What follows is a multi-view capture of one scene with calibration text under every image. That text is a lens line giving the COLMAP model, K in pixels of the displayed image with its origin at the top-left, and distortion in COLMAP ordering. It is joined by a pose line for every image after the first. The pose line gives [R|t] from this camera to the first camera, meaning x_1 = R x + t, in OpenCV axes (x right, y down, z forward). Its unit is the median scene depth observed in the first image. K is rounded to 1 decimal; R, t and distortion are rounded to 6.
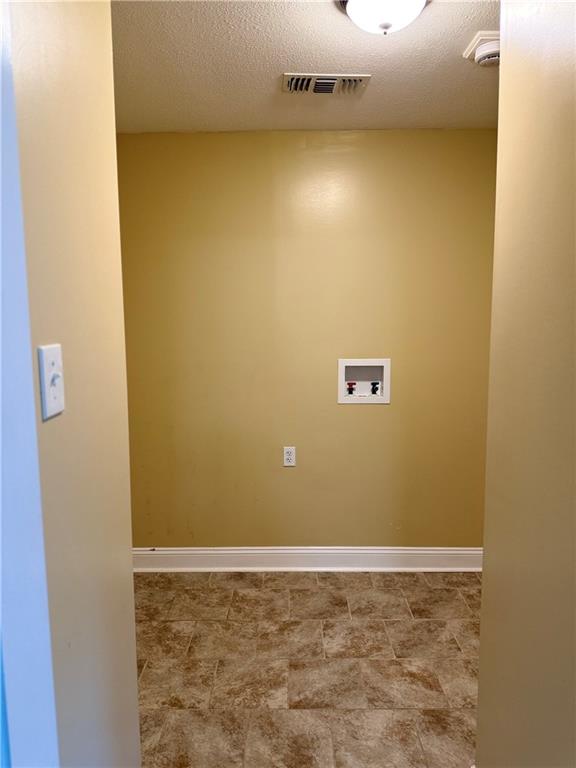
lens RADIAL K [[543.0, 0, 284.8], [0, 543.0, 377.2], [0, 0, 1]] dist [0.004504, -0.009076]
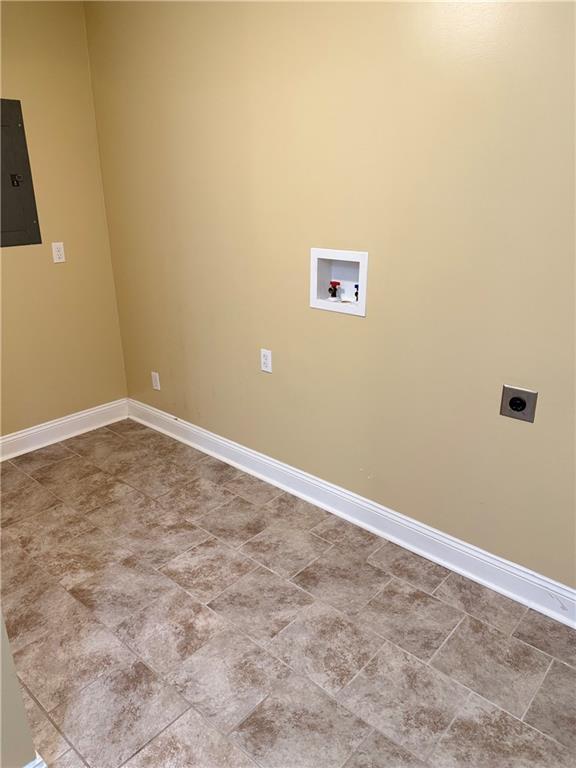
lens RADIAL K [[525.4, 0, 284.4], [0, 525.4, 402.0], [0, 0, 1]] dist [0.067898, -0.106625]
pose [[0.751854, 0.250156, -0.610030, 0.646710], [-0.072526, 0.950993, 0.300587, -0.053454], [0.655328, -0.181755, 0.733151, 0.449369]]
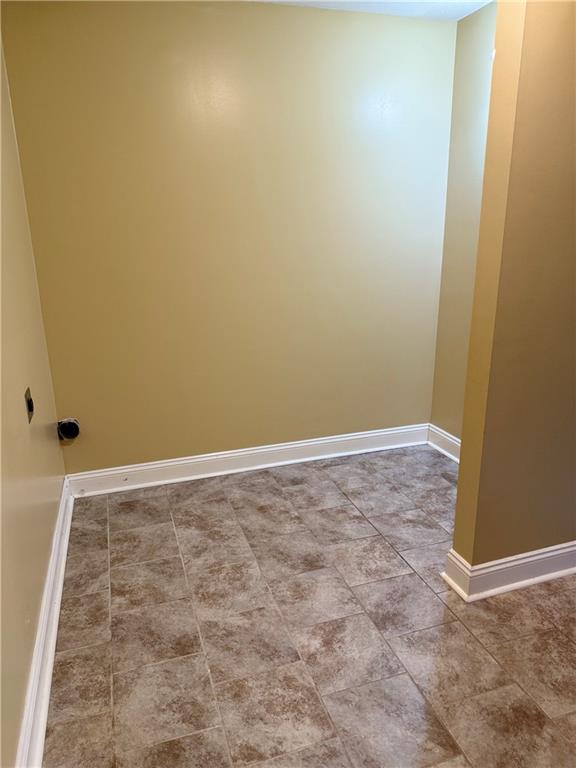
lens RADIAL K [[543.0, 0, 284.8], [0, 543.0, 377.2], [0, 0, 1]] dist [0.004504, -0.009076]
pose [[-0.307721, -0.246052, 0.919112, -0.356117], [0.125401, 0.947070, 0.295522, -0.090960], [-0.943177, 0.206196, -0.260578, 0.997306]]
